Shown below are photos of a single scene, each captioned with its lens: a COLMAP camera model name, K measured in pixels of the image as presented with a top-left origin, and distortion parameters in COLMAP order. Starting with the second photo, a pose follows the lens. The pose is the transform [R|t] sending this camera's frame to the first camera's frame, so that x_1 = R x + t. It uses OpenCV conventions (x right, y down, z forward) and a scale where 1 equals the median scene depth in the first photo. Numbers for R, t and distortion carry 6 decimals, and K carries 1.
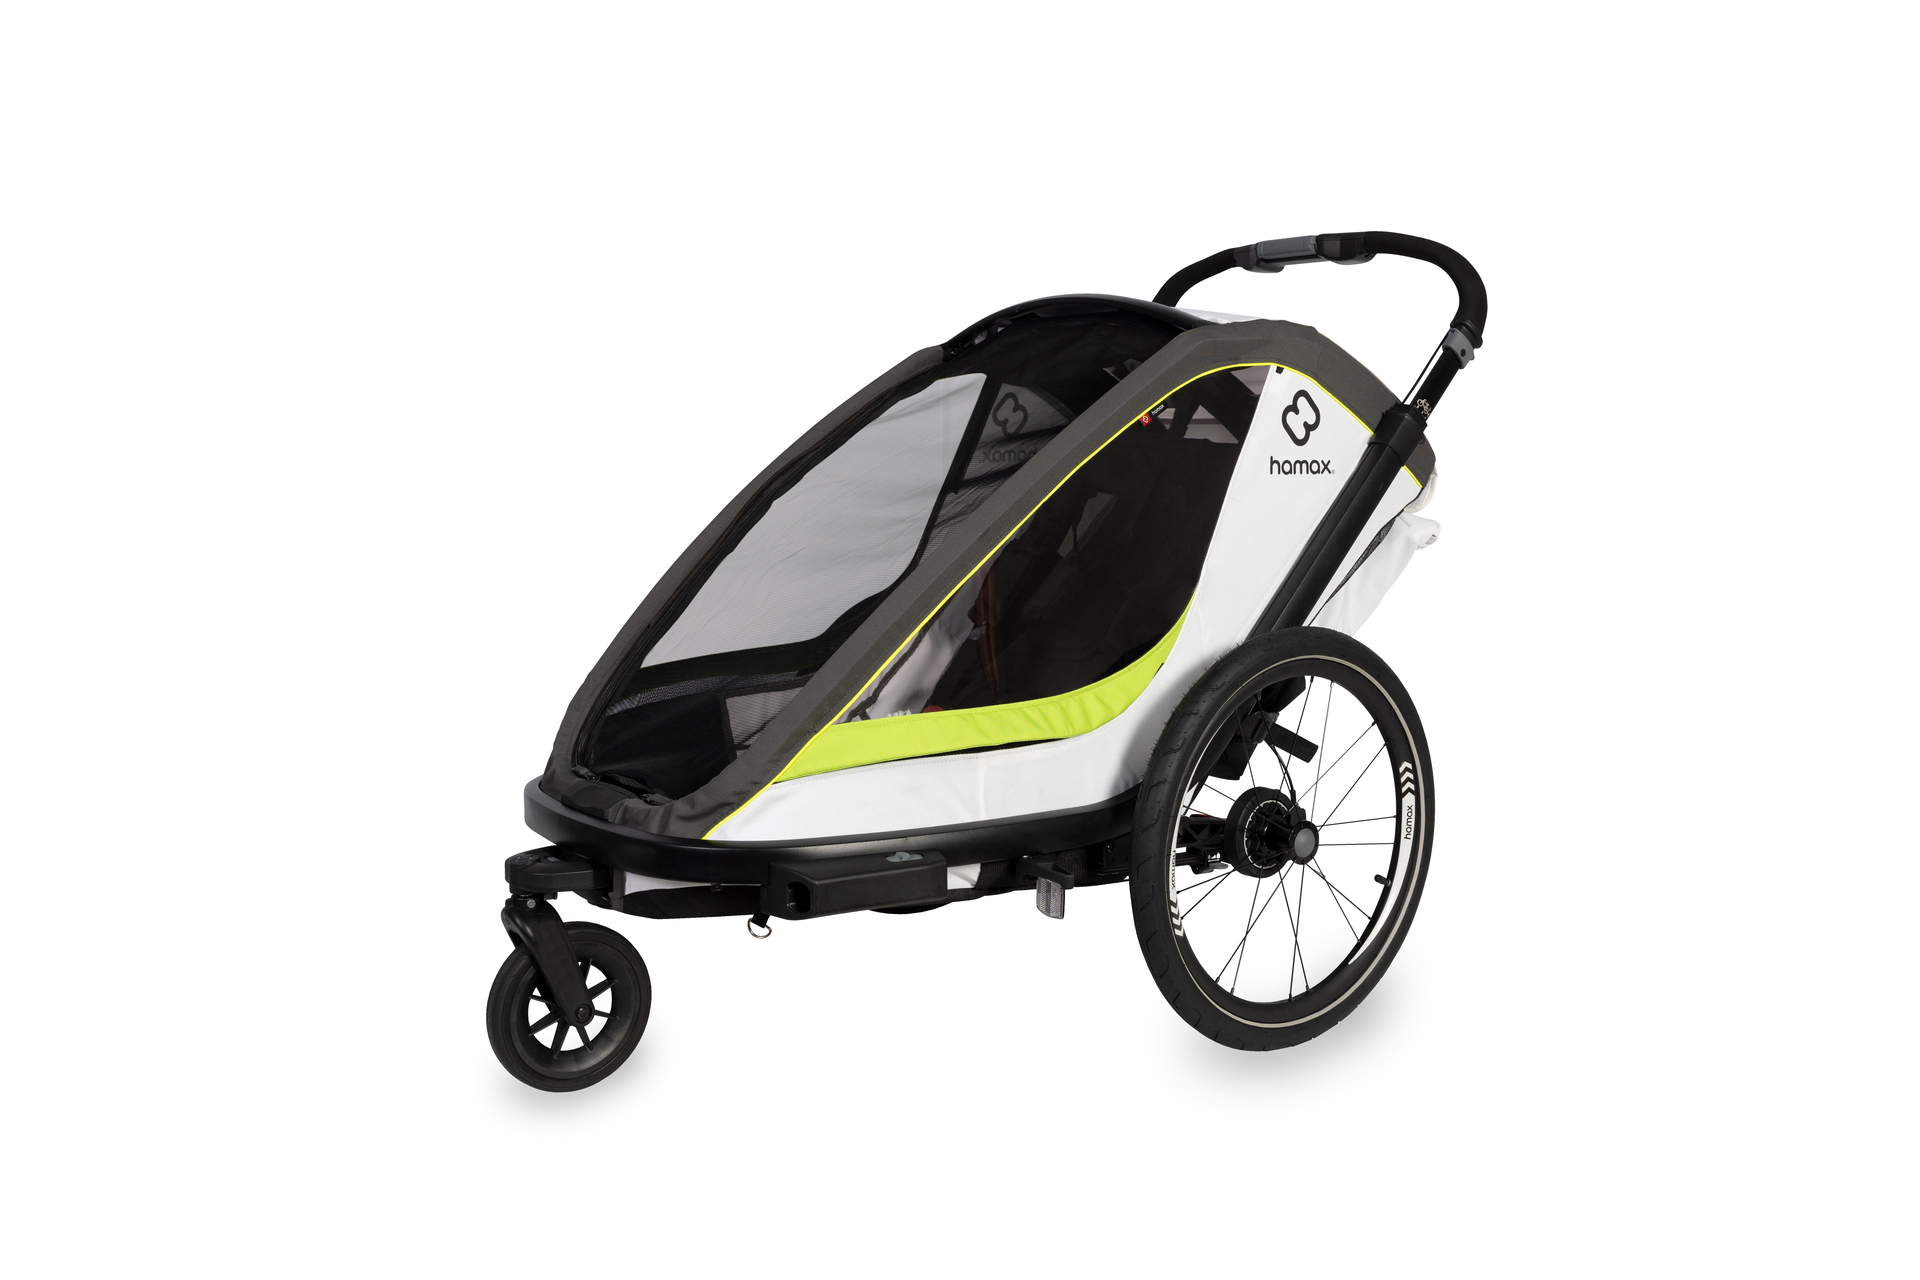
lens RADIAL K [[1742.8, 0, 915.2], [0, 1742.8, 636.2], [0, 0, 1]] dist [-0.047403, 0.005399]
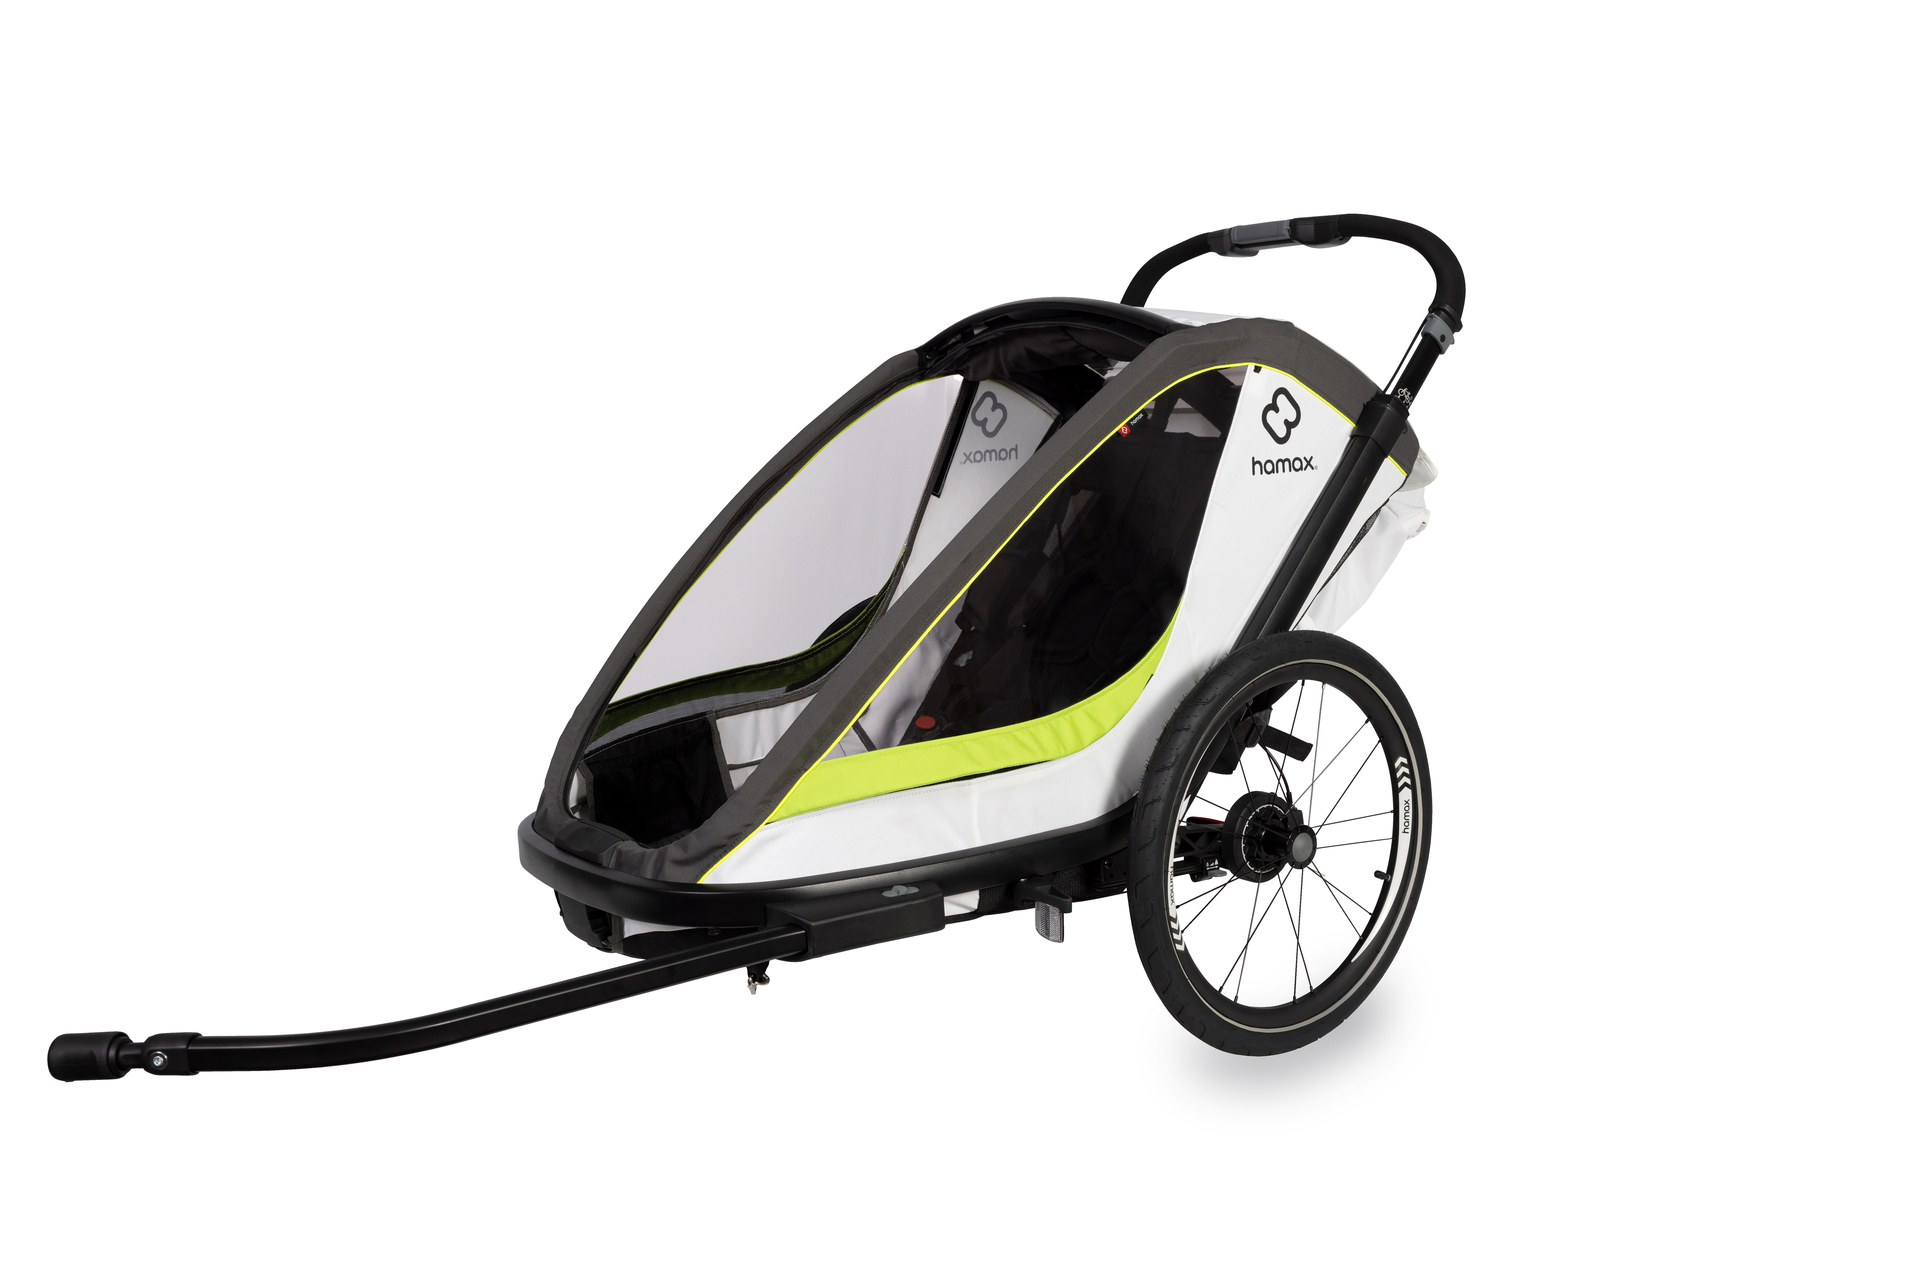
lens RADIAL K [[1742.8, 0, 915.2], [0, 1742.8, 636.2], [0, 0, 1]] dist [-0.047403, 0.005399]
pose [[0.998815, -0.048657, 0.000825, 0.007063], [0.048606, 0.998308, 0.031925, -0.043067], [-0.002377, -0.031847, 0.999490, 0.007672]]
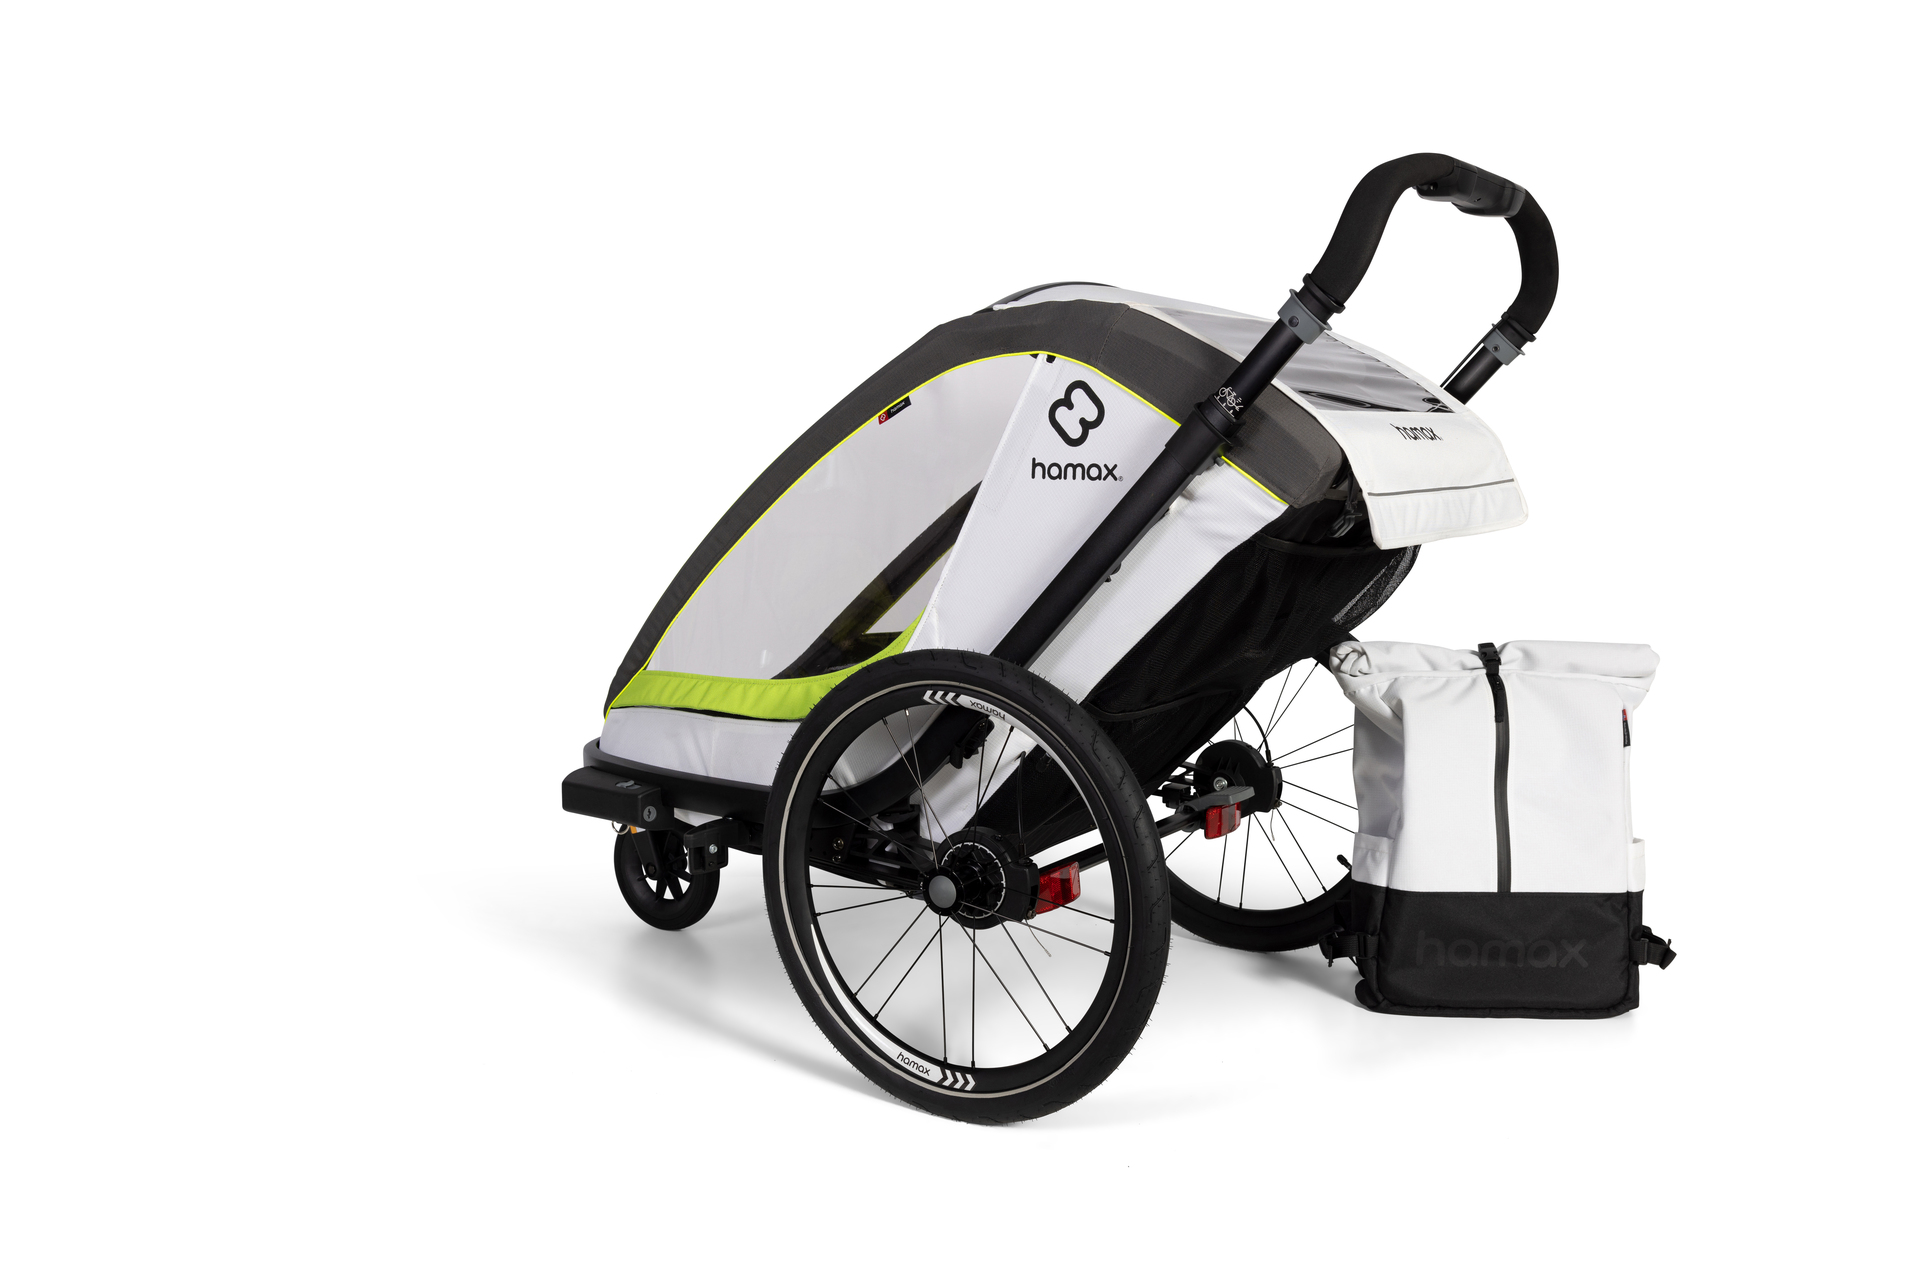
lens RADIAL K [[1742.8, 0, 915.2], [0, 1742.8, 636.2], [0, 0, 1]] dist [-0.047403, 0.005399]
pose [[0.340100, 0.111881, -0.933710, 1.019932], [-0.106564, 0.991087, 0.079941, -0.079309], [0.934332, 0.072312, 0.348991, 0.652928]]
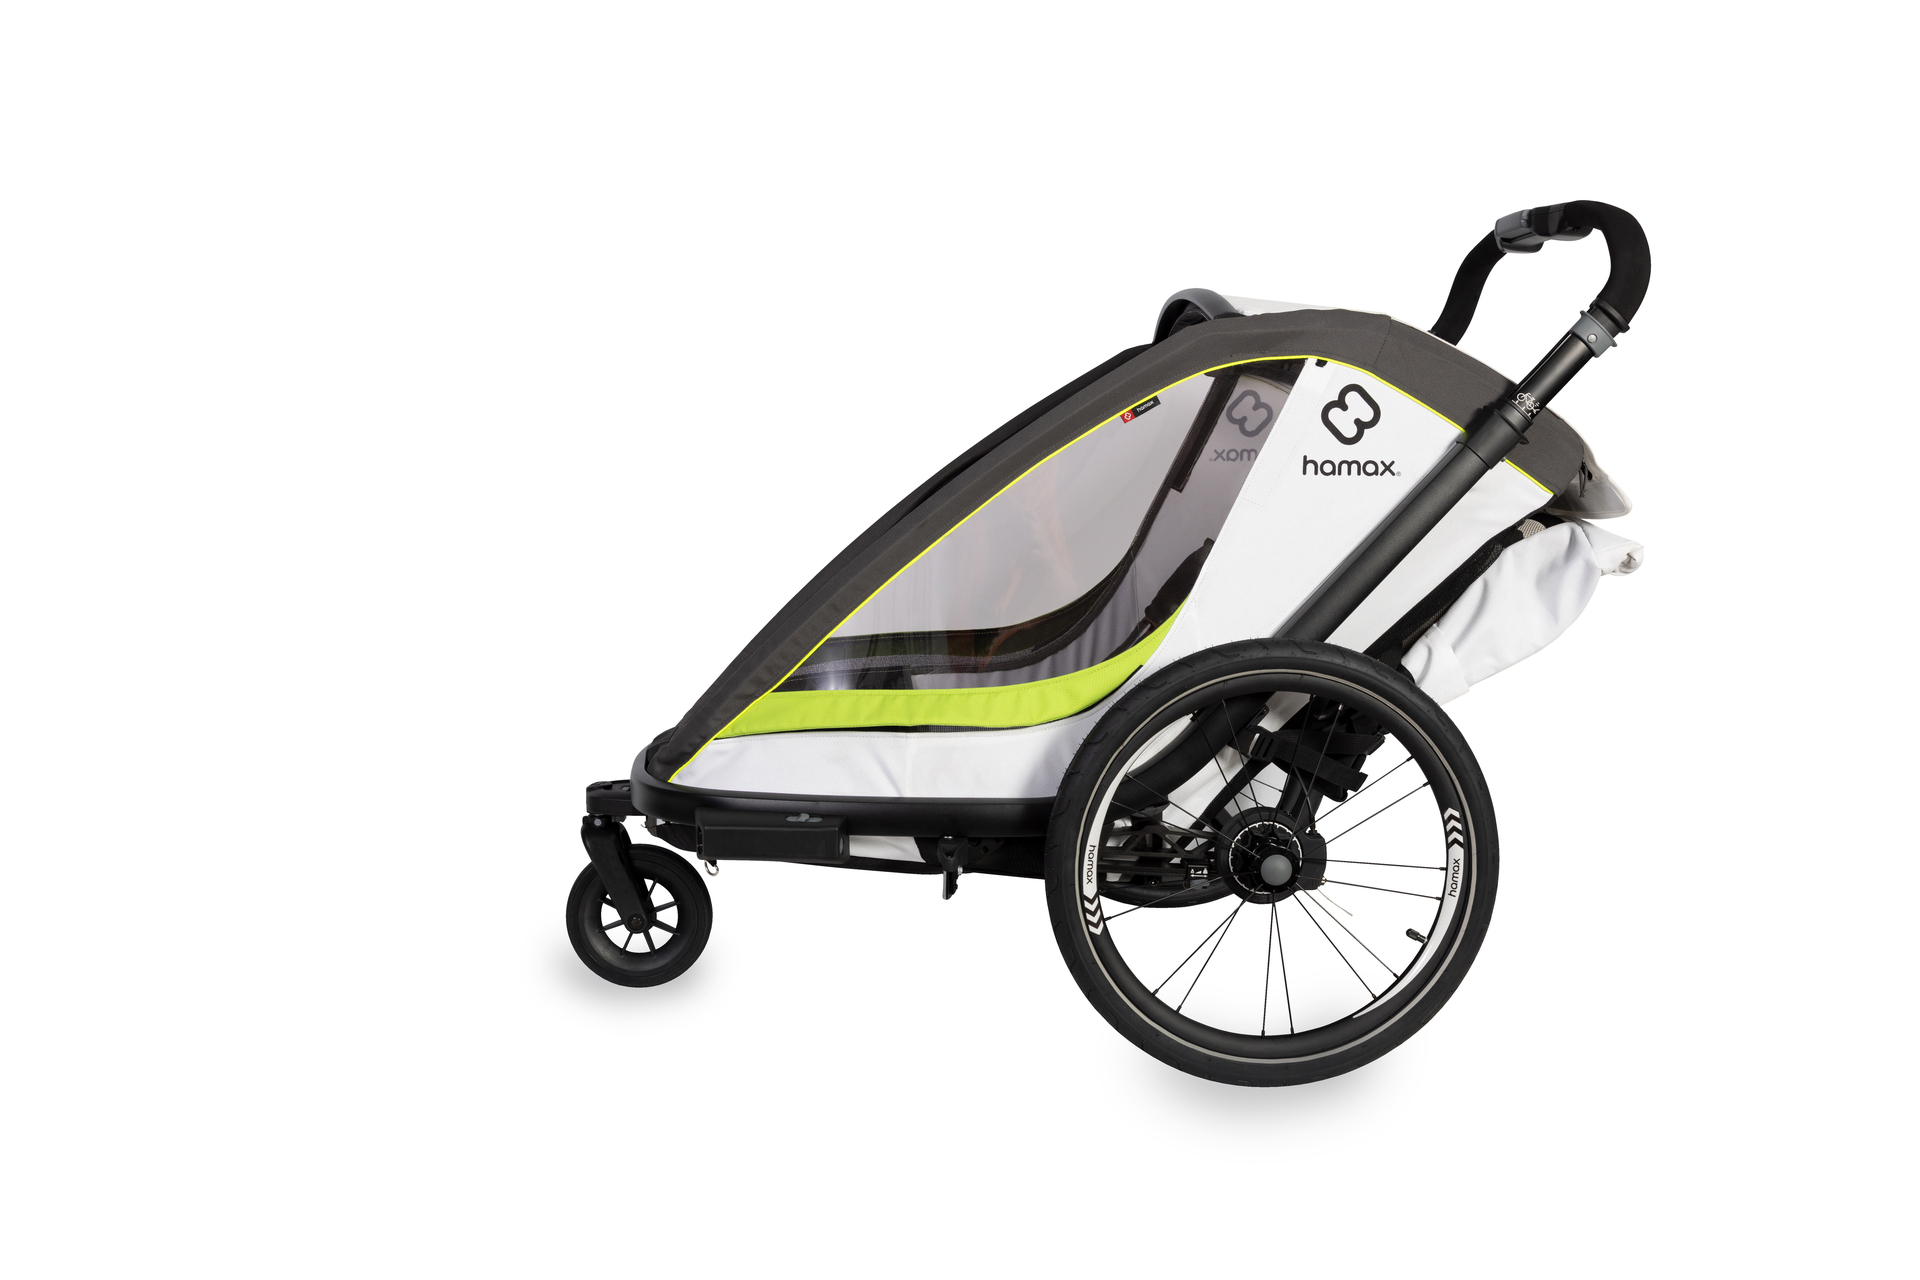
lens RADIAL K [[1742.8, 0, 915.2], [0, 1742.8, 636.2], [0, 0, 1]] dist [-0.047403, 0.005399]
pose [[0.824933, 0.067234, -0.561218, 0.567412], [-0.066999, 0.997532, 0.021022, -0.012764], [0.561246, 0.020259, 0.827401, 0.115544]]
